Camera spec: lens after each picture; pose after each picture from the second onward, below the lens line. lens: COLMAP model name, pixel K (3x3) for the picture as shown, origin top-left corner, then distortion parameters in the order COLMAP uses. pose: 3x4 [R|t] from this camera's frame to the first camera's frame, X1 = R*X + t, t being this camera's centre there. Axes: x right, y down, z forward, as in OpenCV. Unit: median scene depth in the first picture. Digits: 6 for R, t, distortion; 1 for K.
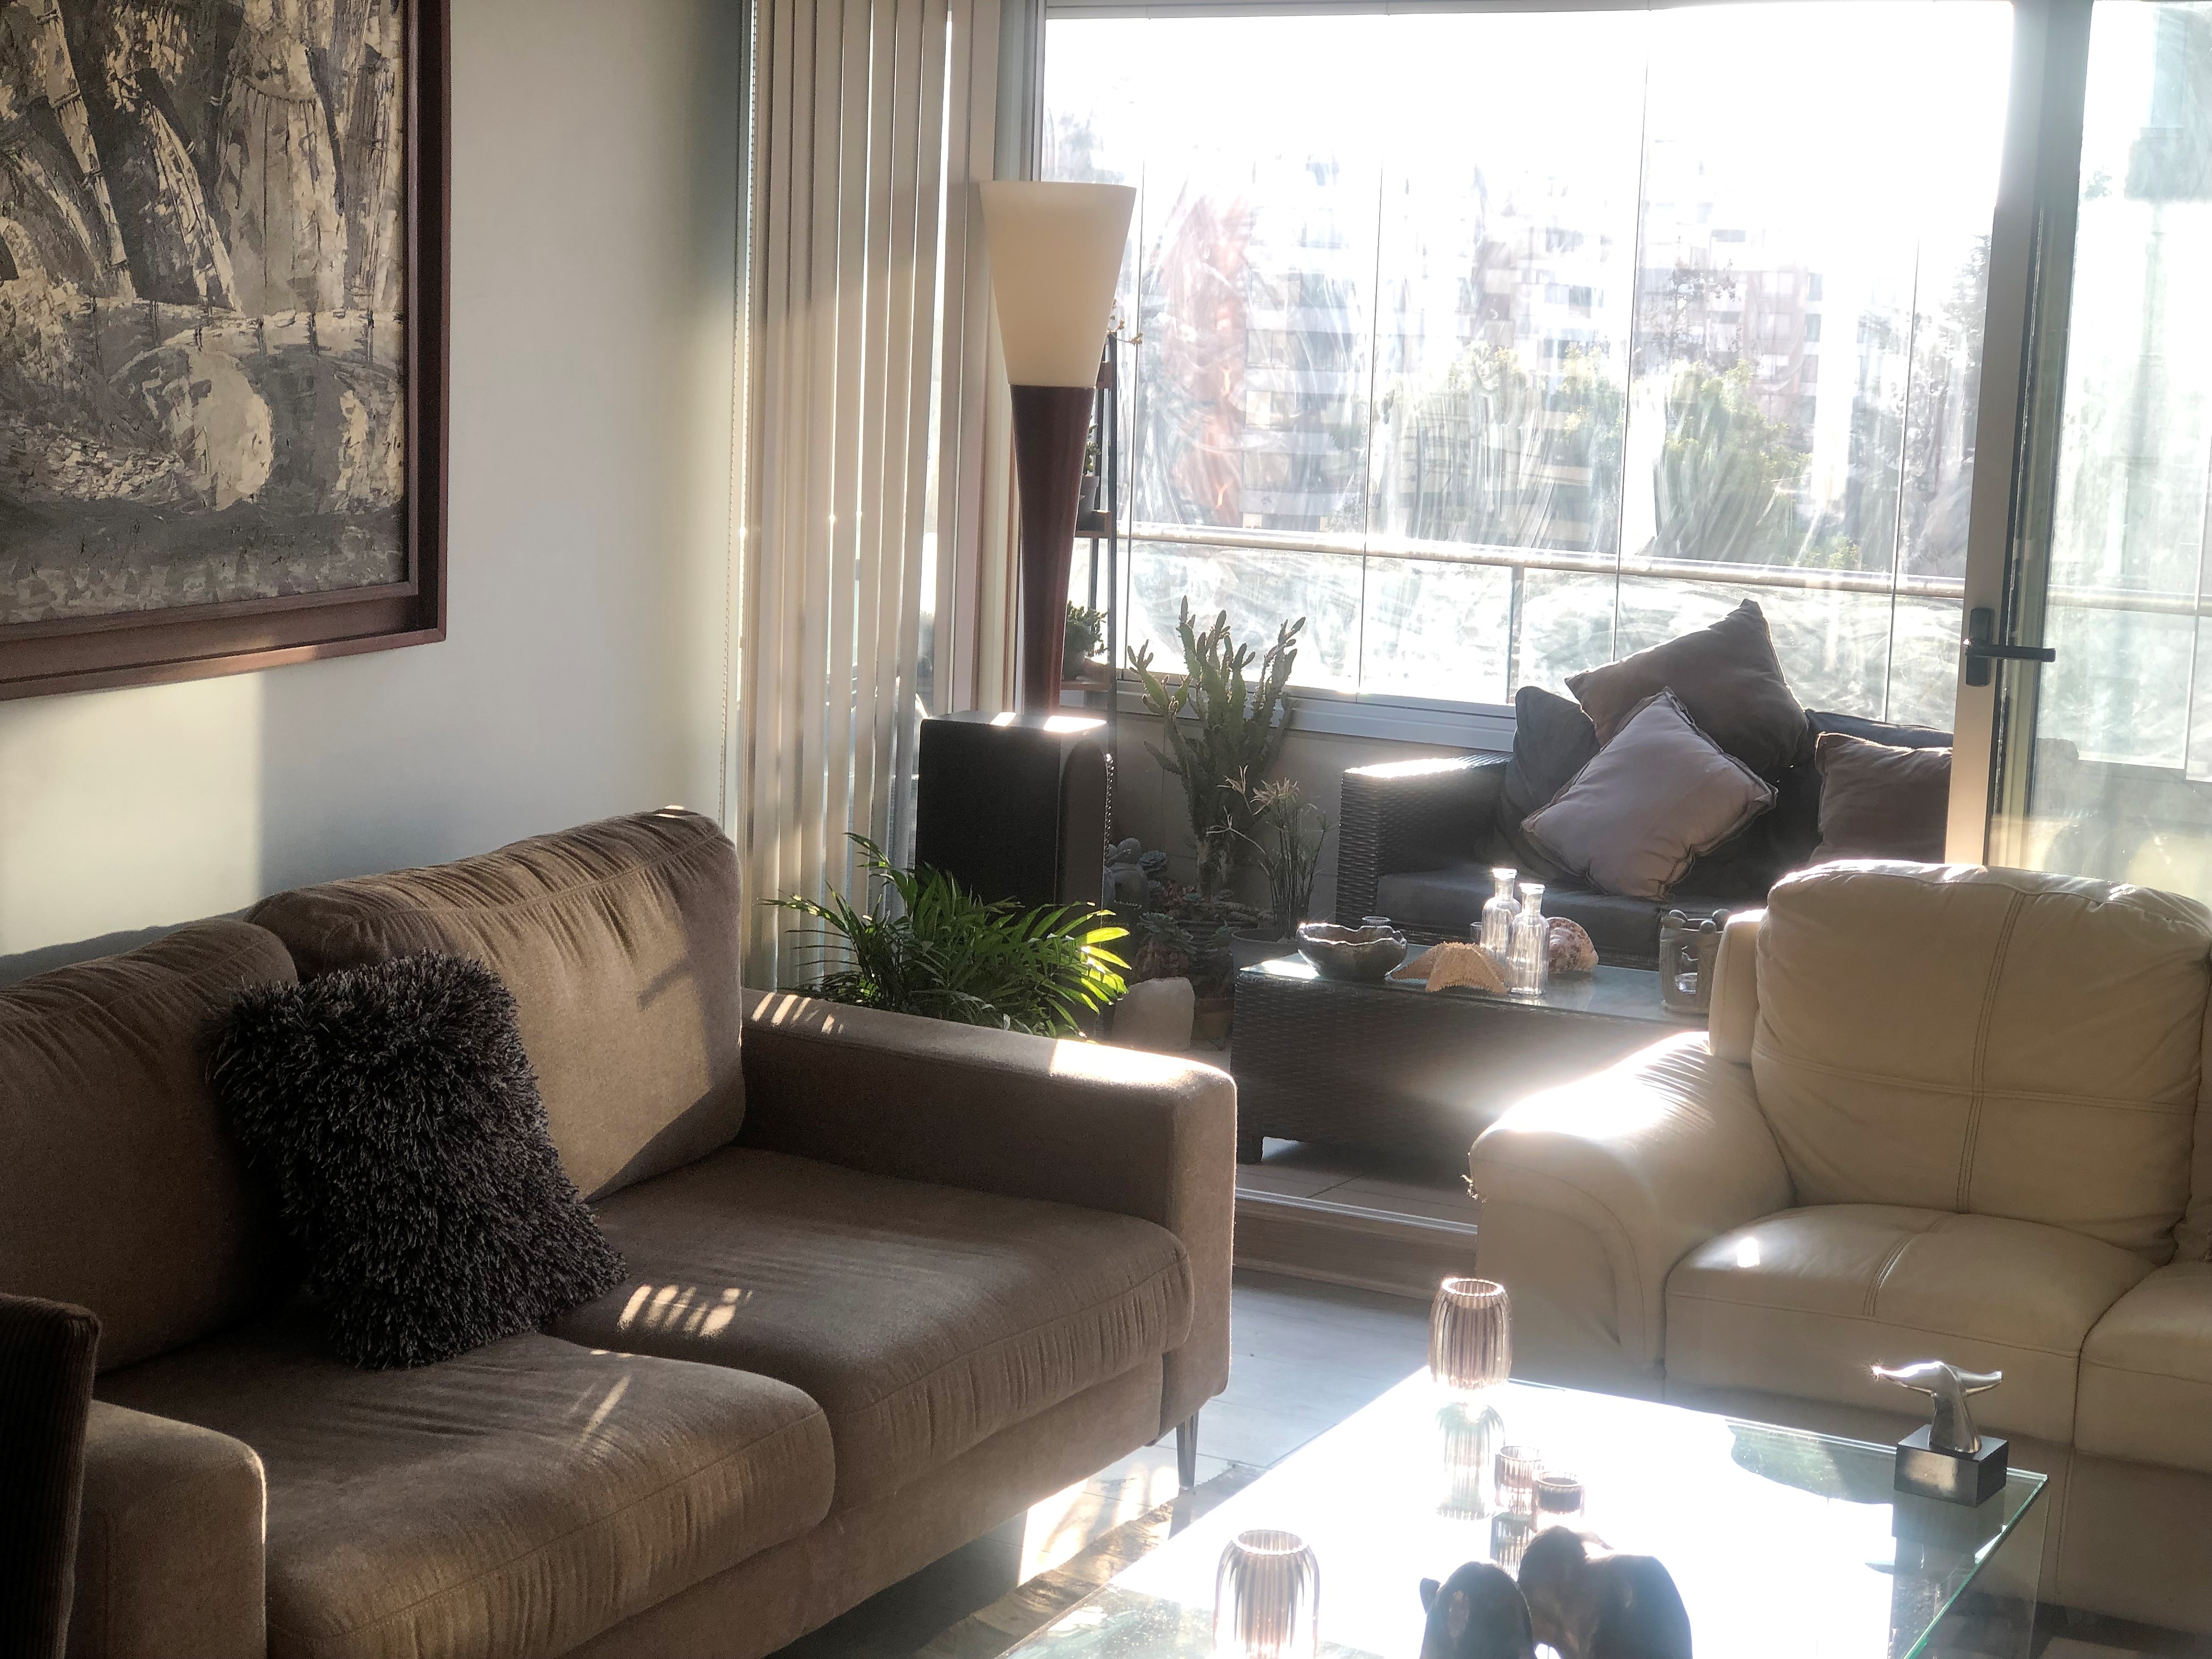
lens RADIAL K [[3694.9, 0, 1108.0], [0, 3694.9, 821.0], [0, 0, 1]] dist [0.117320, 0.000000]
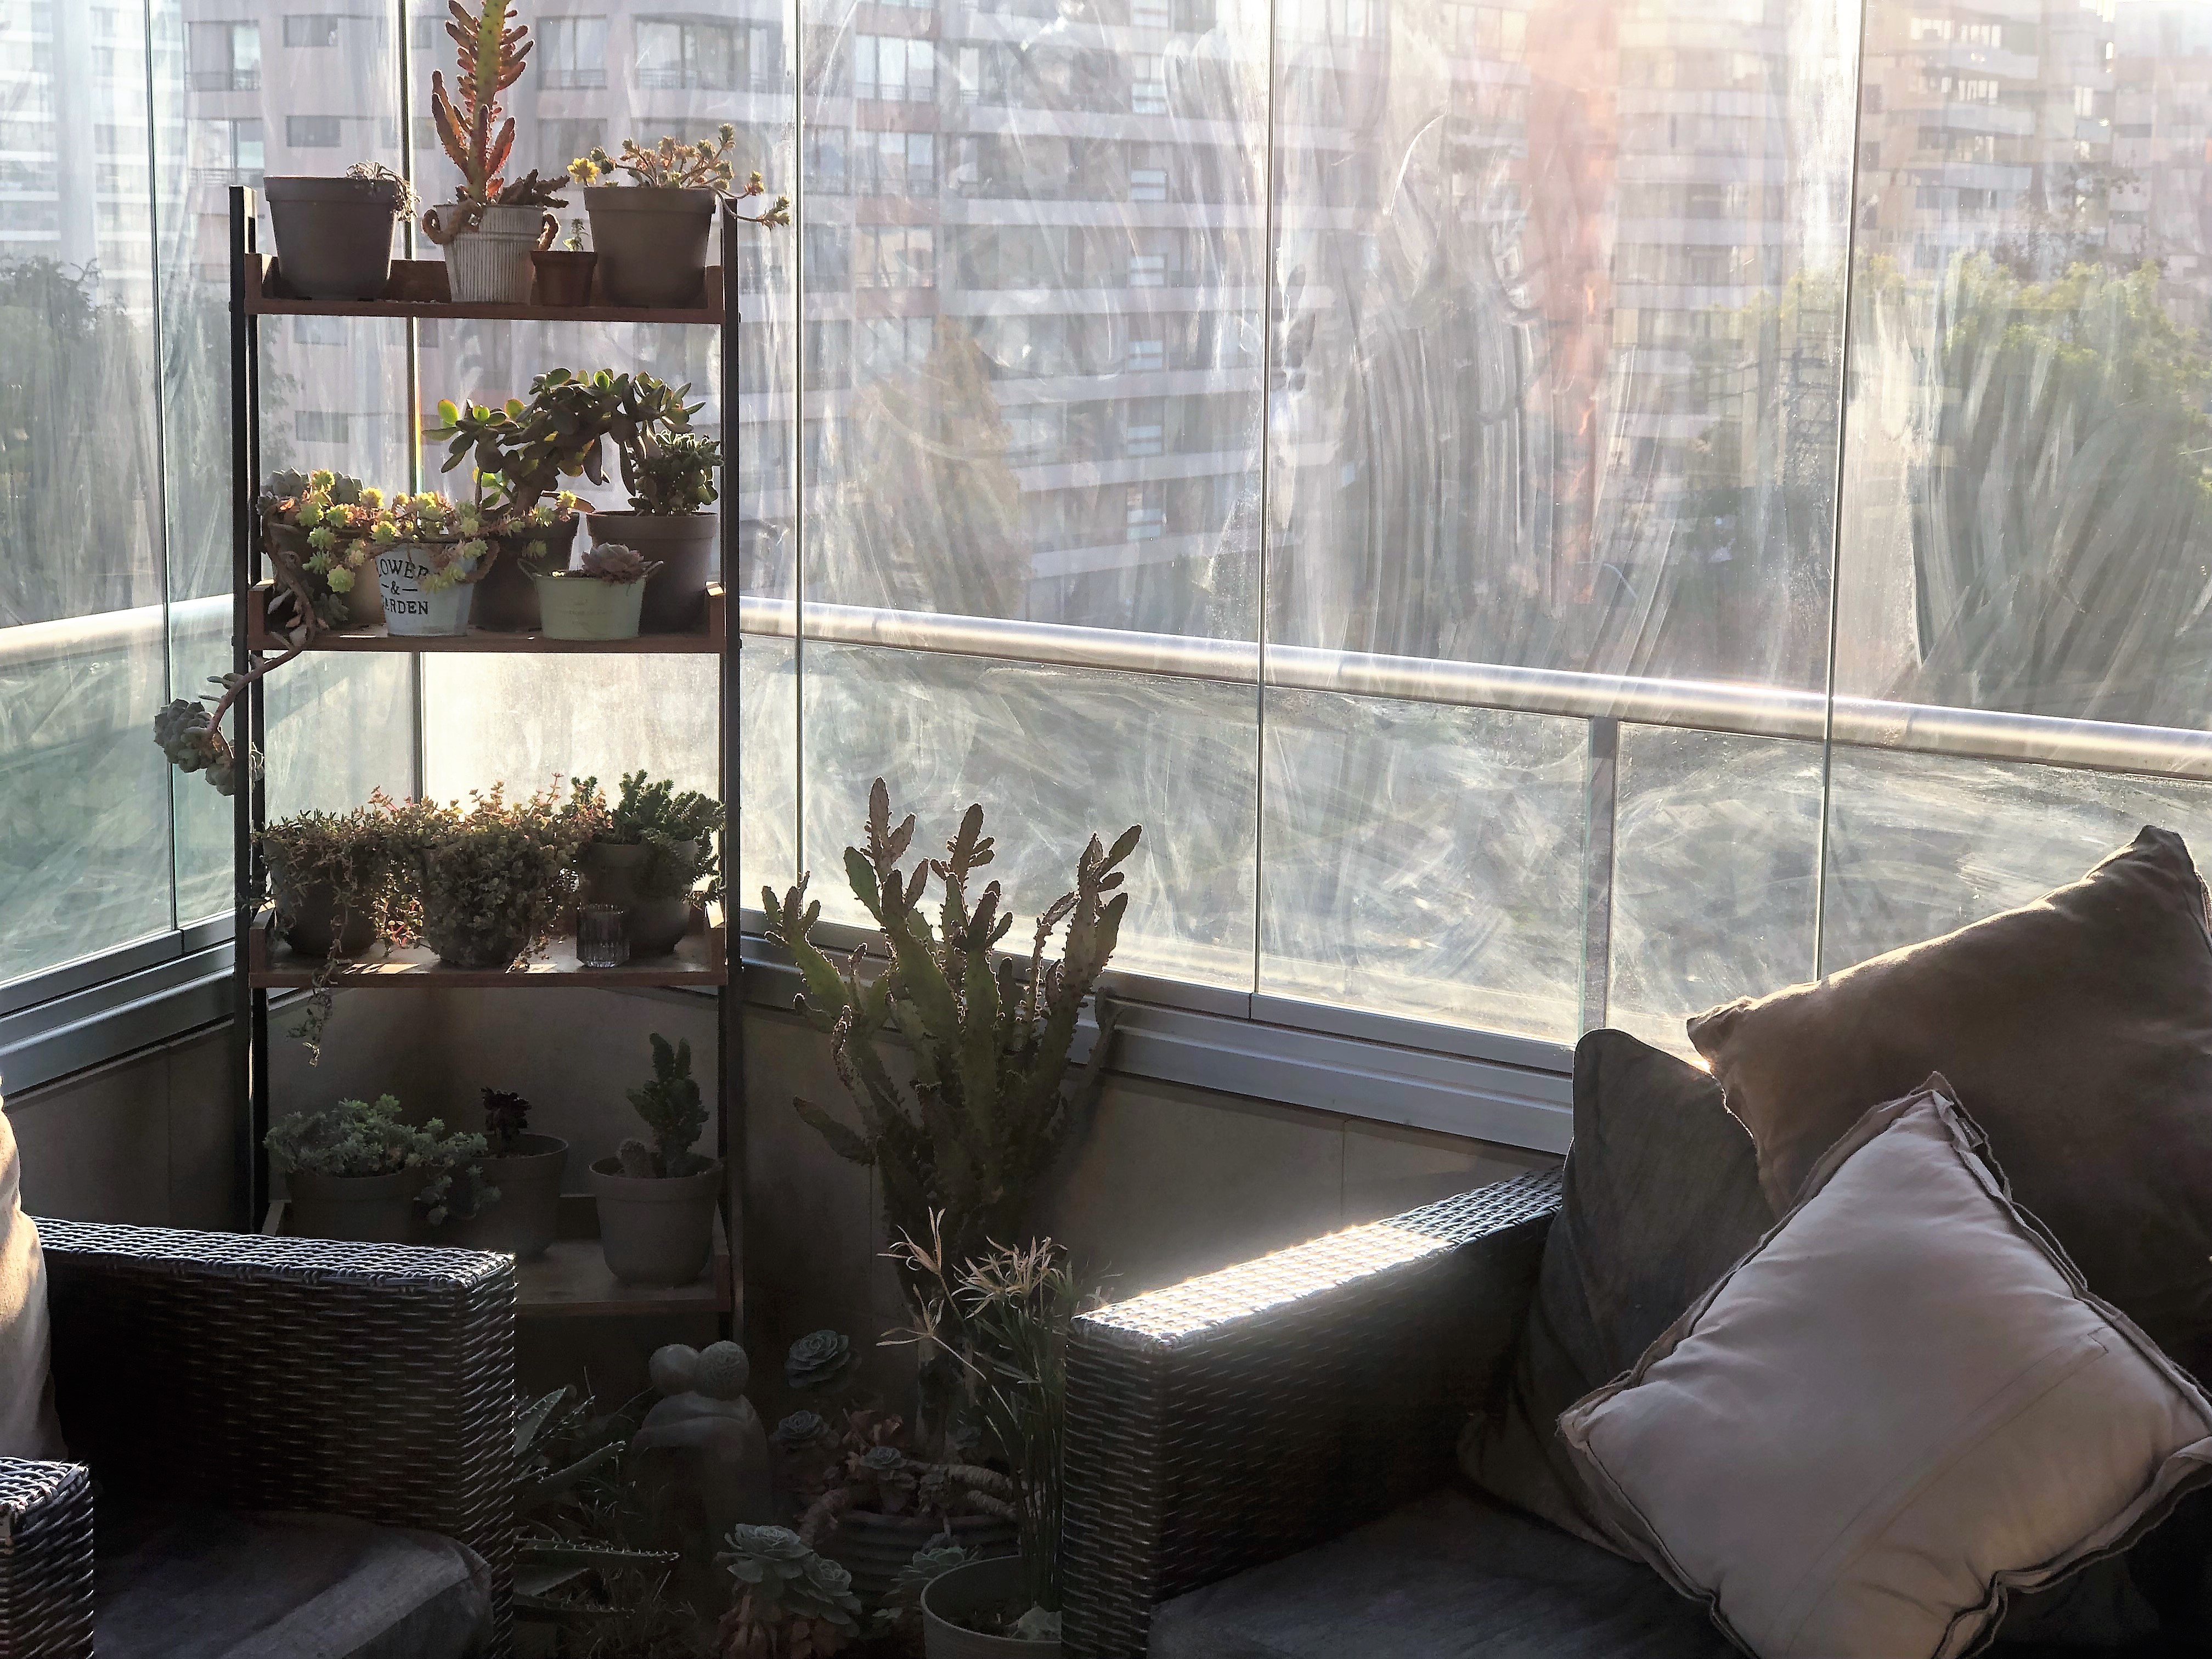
lens RADIAL K [[3694.9, 0, 1104.8], [0, 3694.9, 840.6], [0, 0, 1]] dist [0.117320, 0.000000]
pose [[0.994643, -0.006536, -0.103166, 0.097832], [0.009102, 0.999660, 0.024419, -0.065740], [0.102972, -0.025228, 0.994364, 0.566785]]
